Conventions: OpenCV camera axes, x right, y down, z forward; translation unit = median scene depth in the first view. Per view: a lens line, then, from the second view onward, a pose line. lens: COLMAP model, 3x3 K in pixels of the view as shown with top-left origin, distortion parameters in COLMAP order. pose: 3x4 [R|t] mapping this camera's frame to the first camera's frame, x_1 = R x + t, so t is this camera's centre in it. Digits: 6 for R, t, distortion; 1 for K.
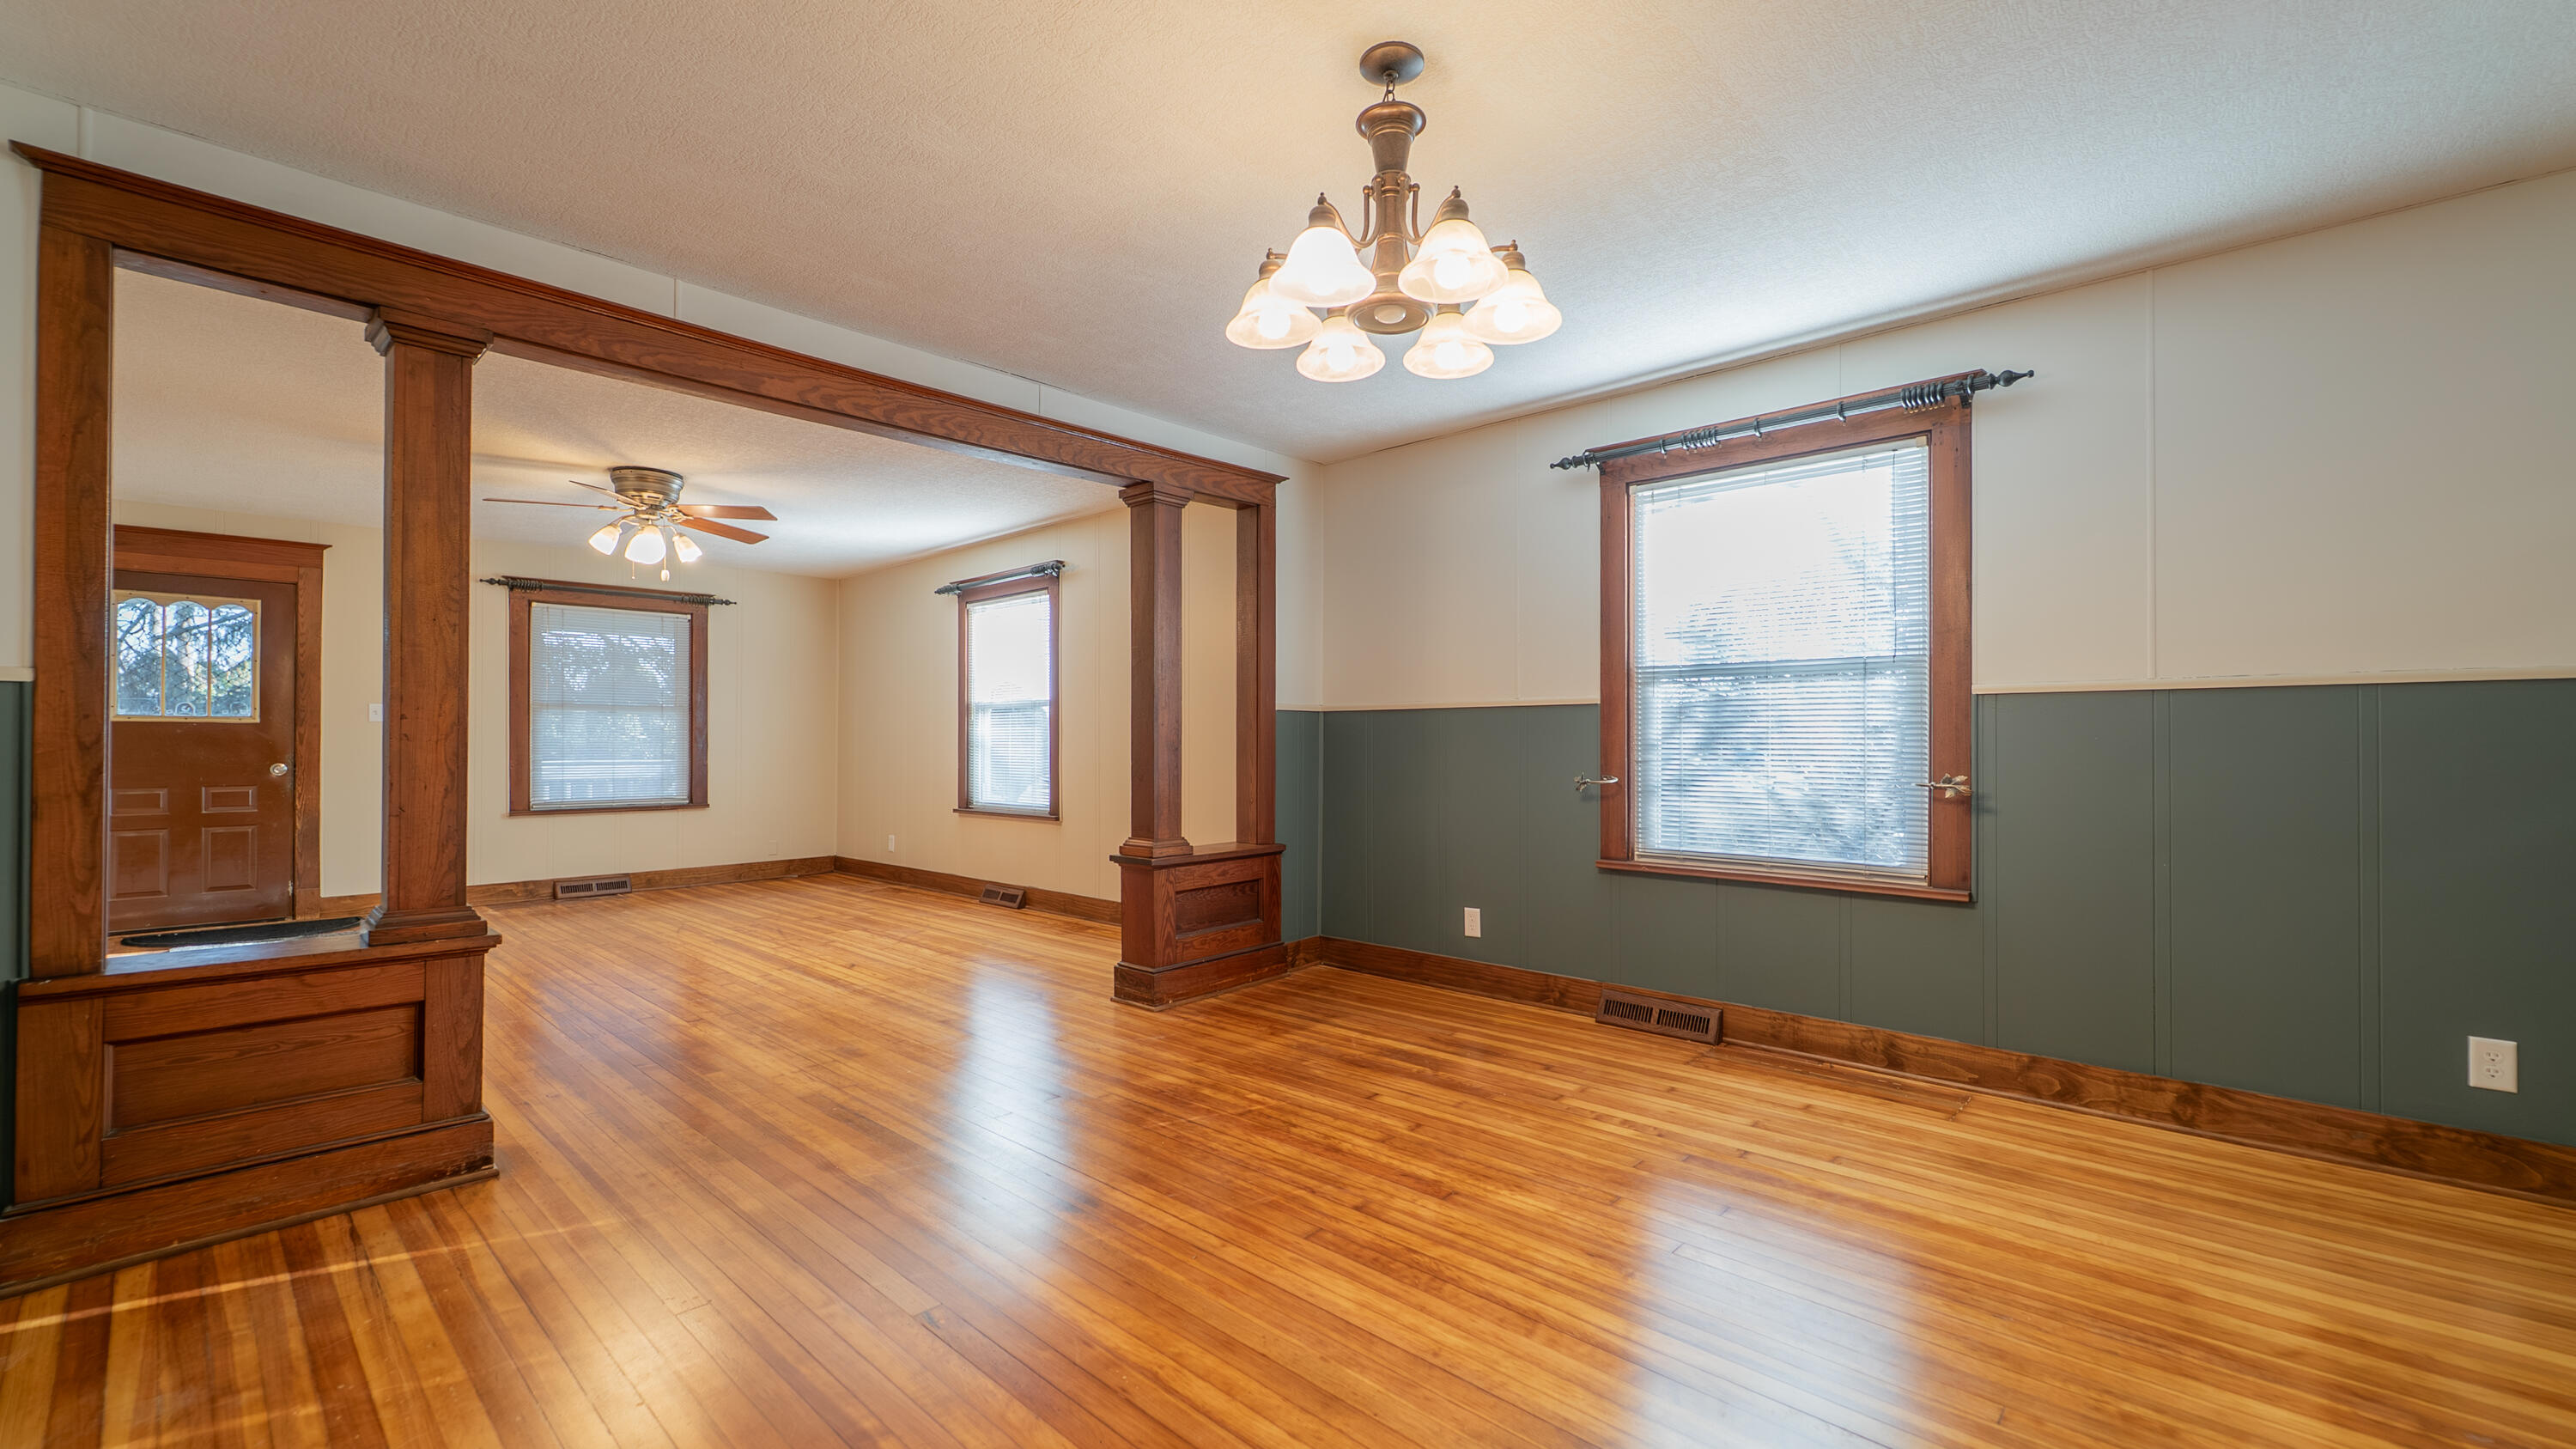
lens RADIAL K [[1035.0, 0, 1311.2], [0, 1035.0, 742.2], [0, 0, 1]] dist [0.003128, -0.000762]
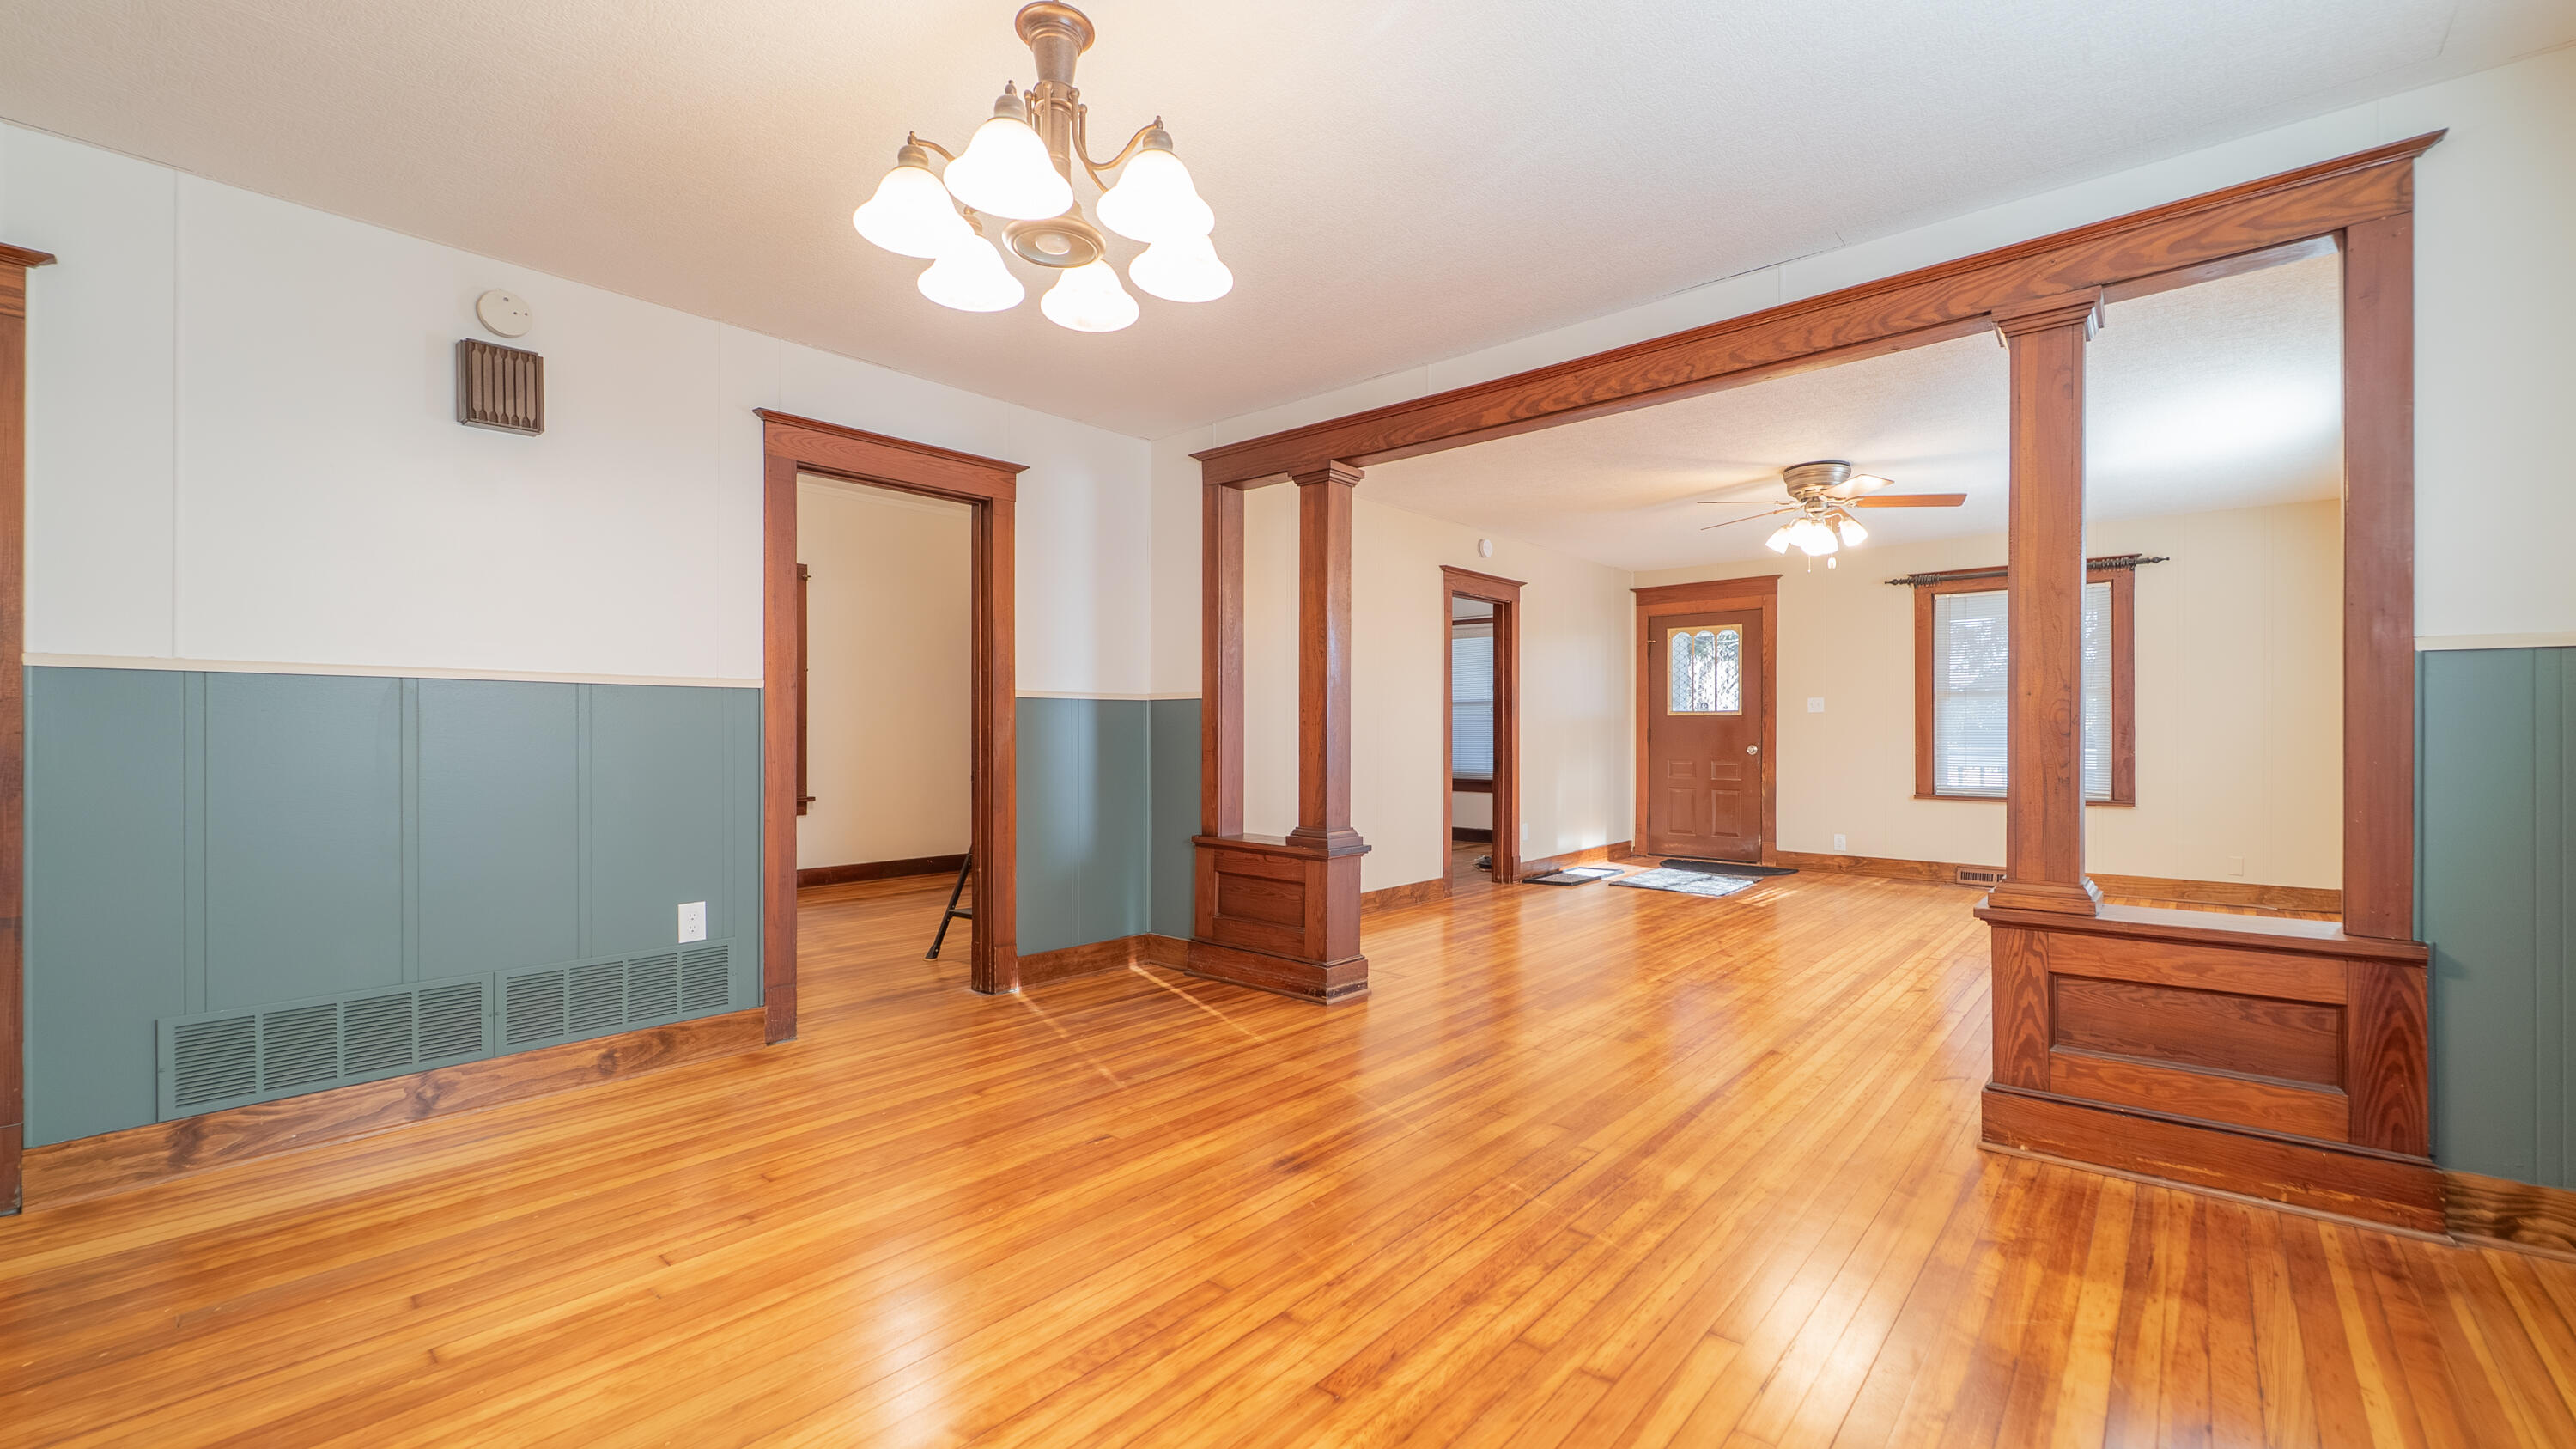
lens RADIAL K [[1035.0, 0, 1289.4], [0, 1035.0, 729.2], [0, 0, 1]] dist [0.003128, -0.000762]
pose [[0.027328, -0.002792, -0.999623, 0.571765], [-0.001407, 0.999995, -0.002832, 0.008166], [0.999626, 0.001484, 0.027324, 0.680592]]
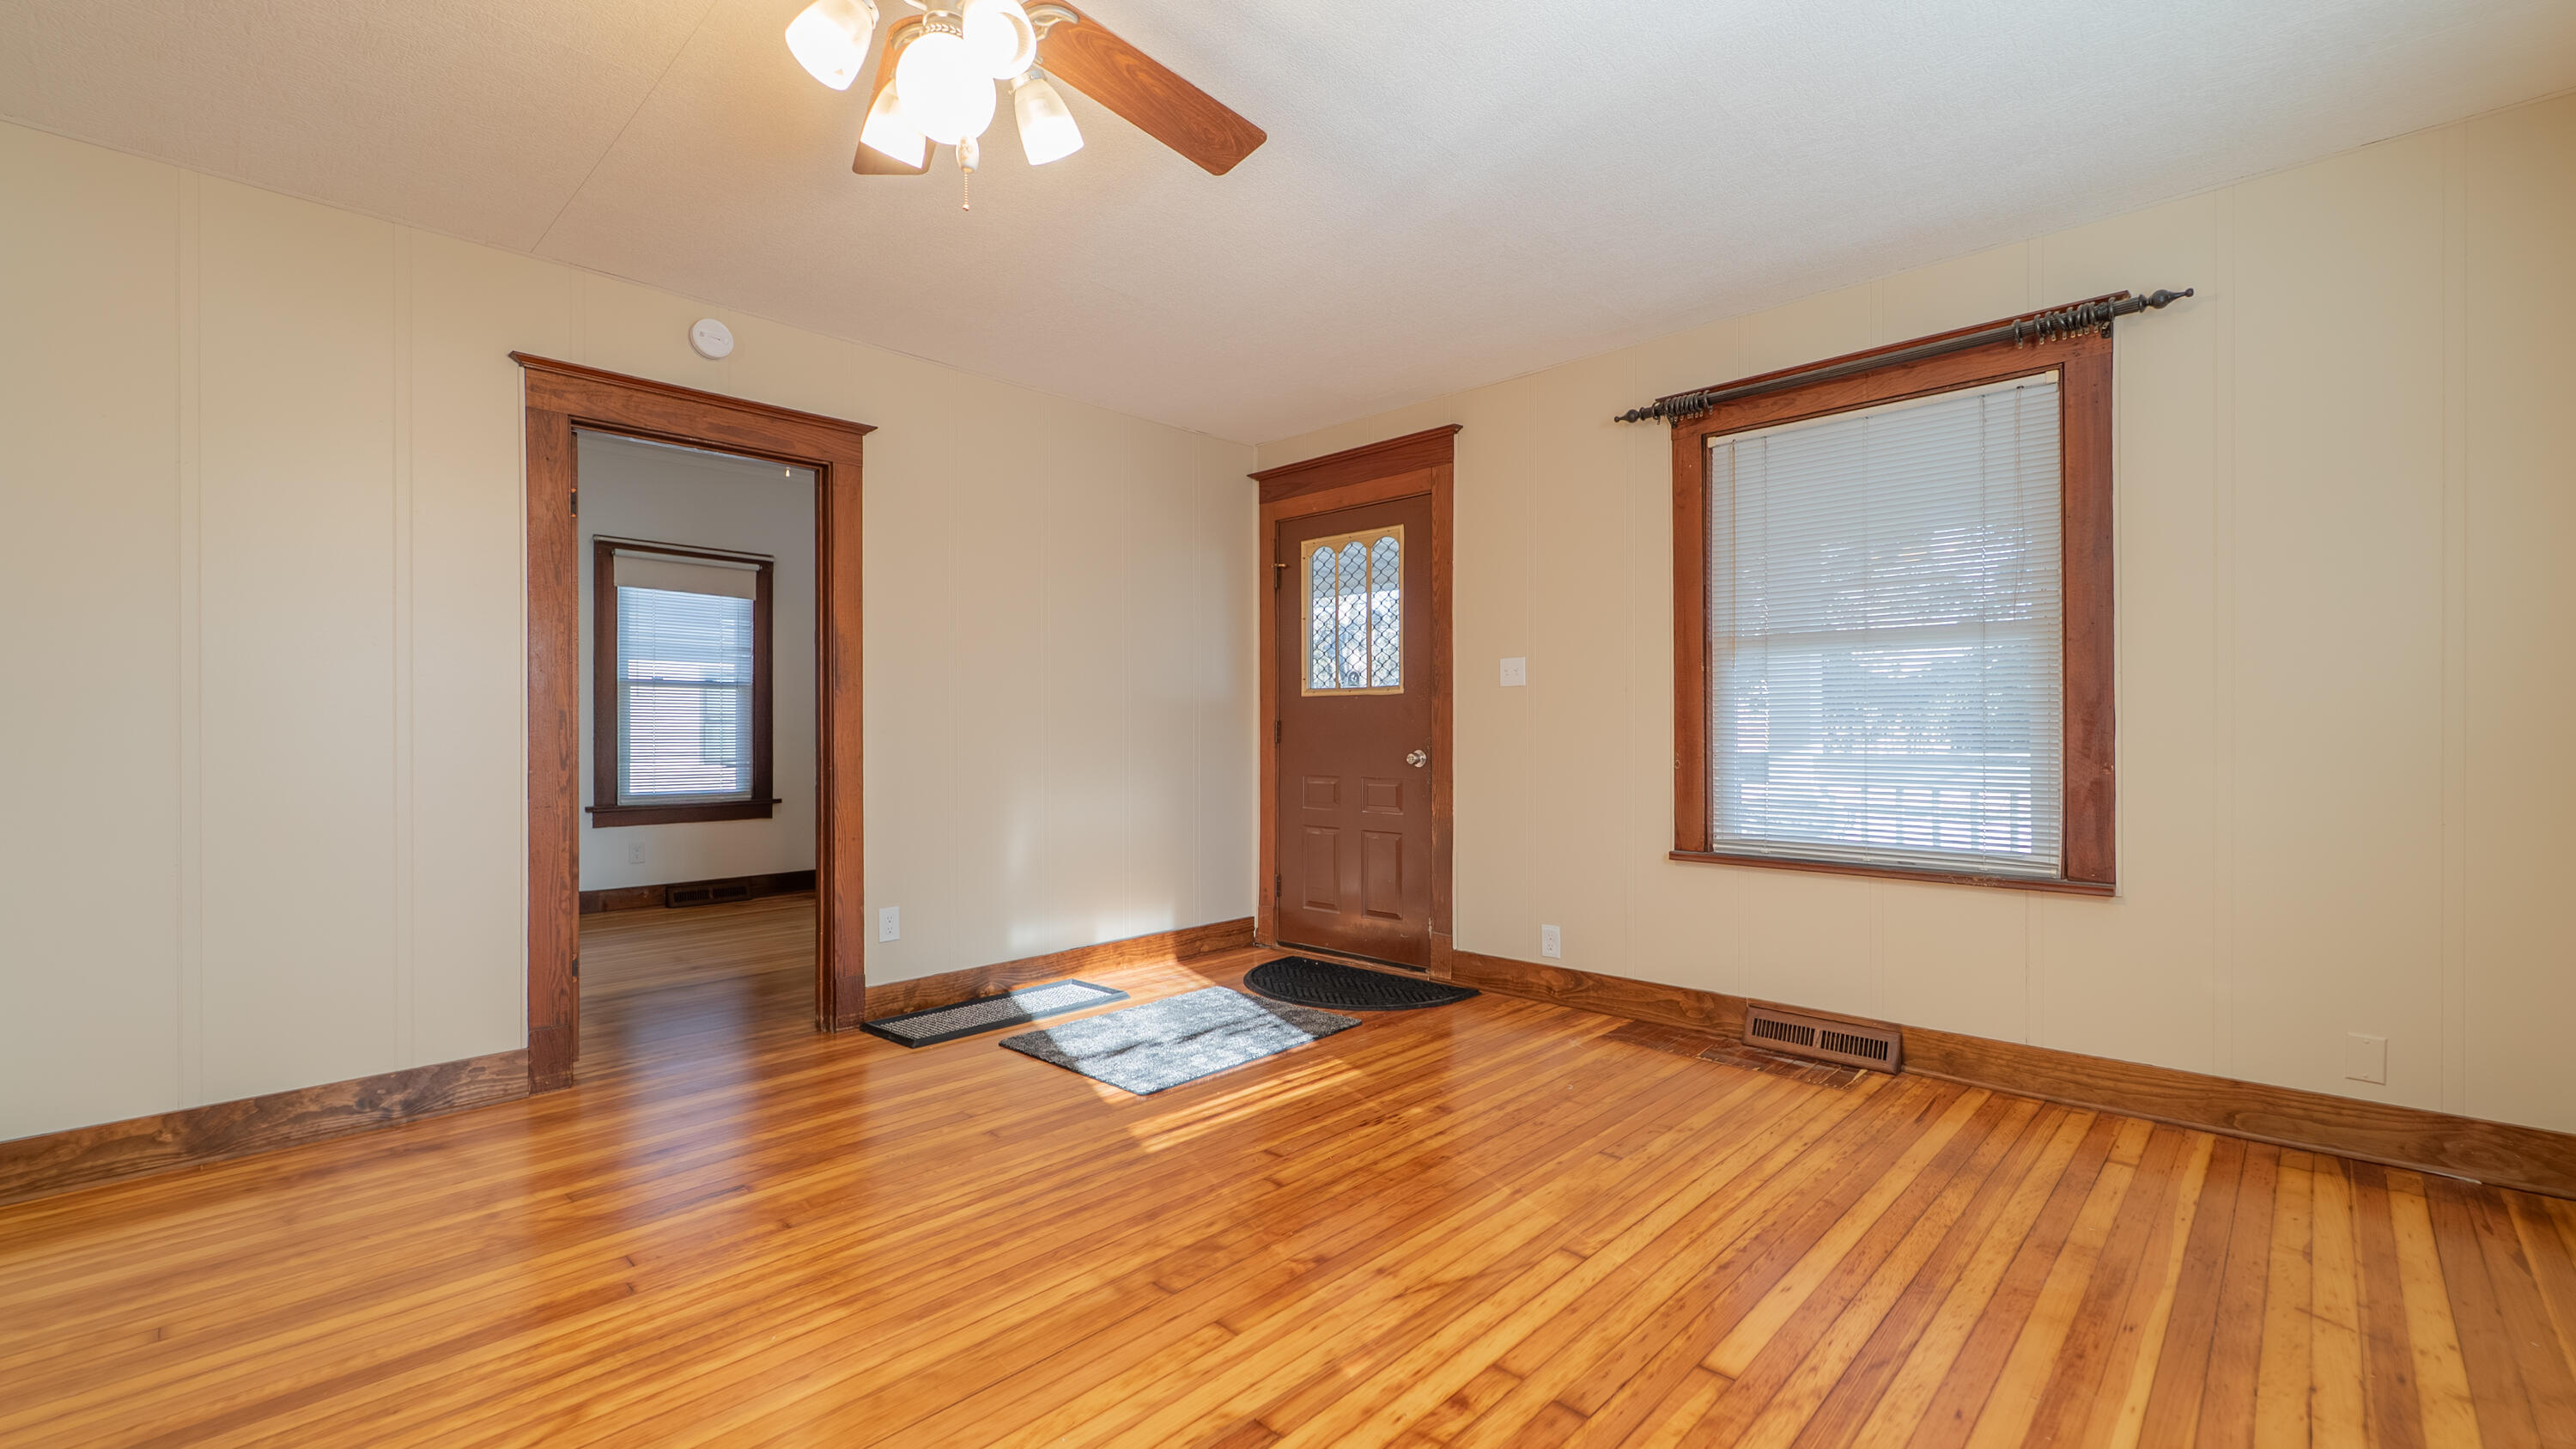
lens RADIAL K [[1035.0, 0, 1305.7], [0, 1035.0, 731.1], [0, 0, 1]] dist [0.003128, -0.000762]
pose [[-0.014797, -0.001514, -0.999889, -0.523144], [0.002216, 0.999996, -0.001547, 0.015433], [0.999888, -0.002239, -0.014794, 1.713555]]
